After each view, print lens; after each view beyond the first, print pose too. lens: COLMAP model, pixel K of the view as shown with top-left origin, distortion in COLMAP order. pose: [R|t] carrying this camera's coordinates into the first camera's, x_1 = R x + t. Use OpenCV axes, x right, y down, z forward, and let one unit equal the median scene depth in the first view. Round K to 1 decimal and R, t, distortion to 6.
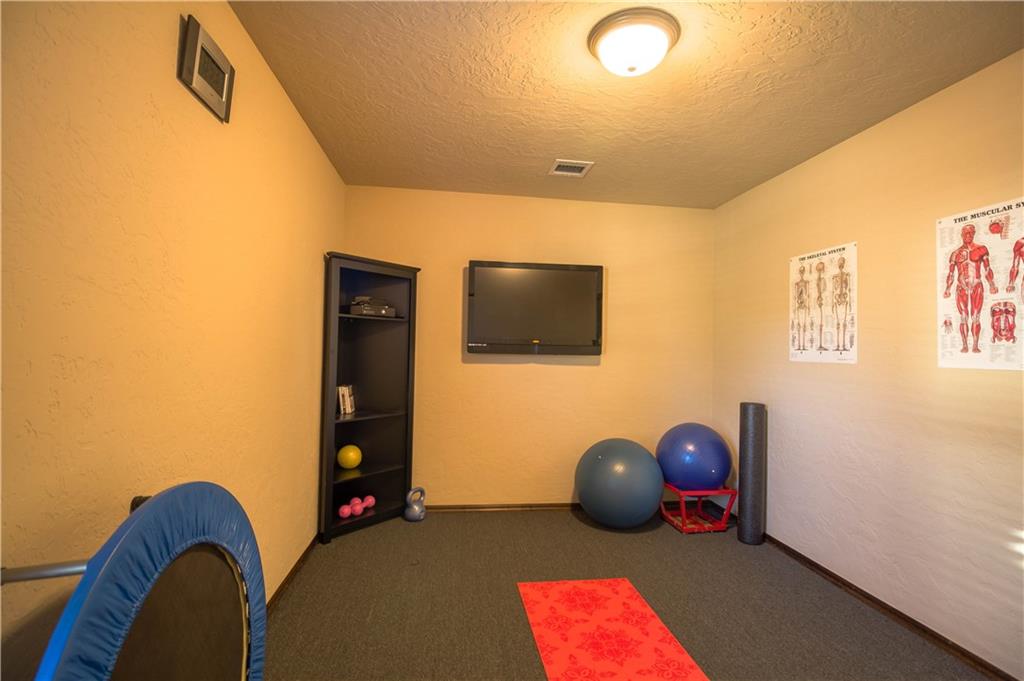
lens RADIAL K [[477.8, 0, 514.9], [0, 477.8, 336.1], [0, 0, 1]] dist [0.000979, -0.013572]
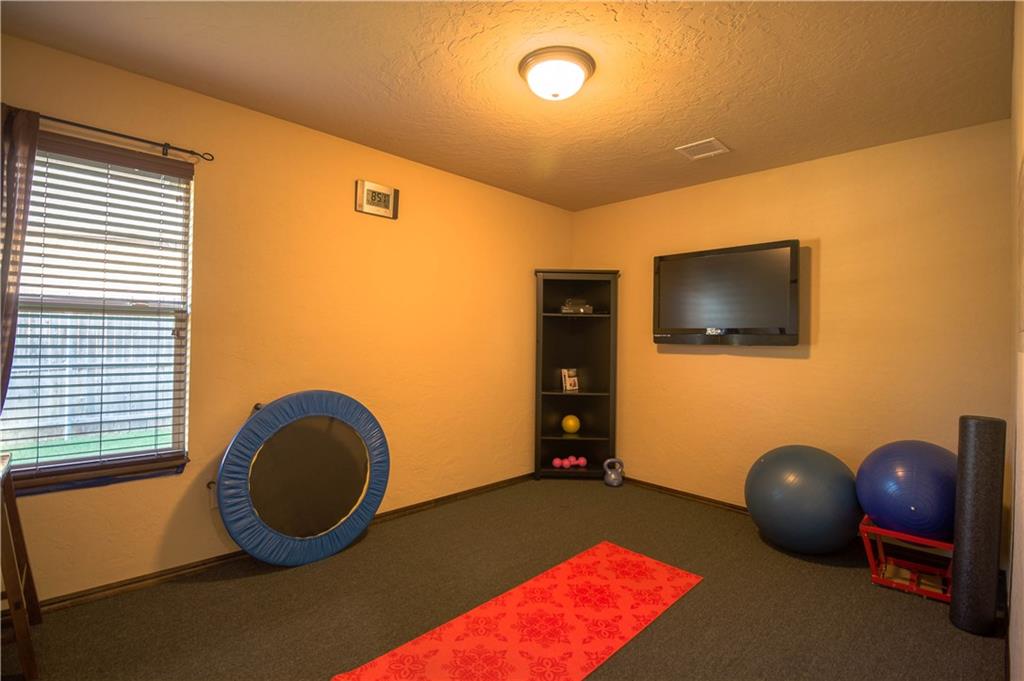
lens RADIAL K [[477.8, 0, 514.9], [0, 477.8, 336.1], [0, 0, 1]] dist [0.000979, -0.013572]
pose [[0.597025, -0.017375, -0.802034, 0.615146], [0.017060, 0.999814, -0.008961, 0.024862], [0.802041, -0.008333, 0.597211, 0.112826]]
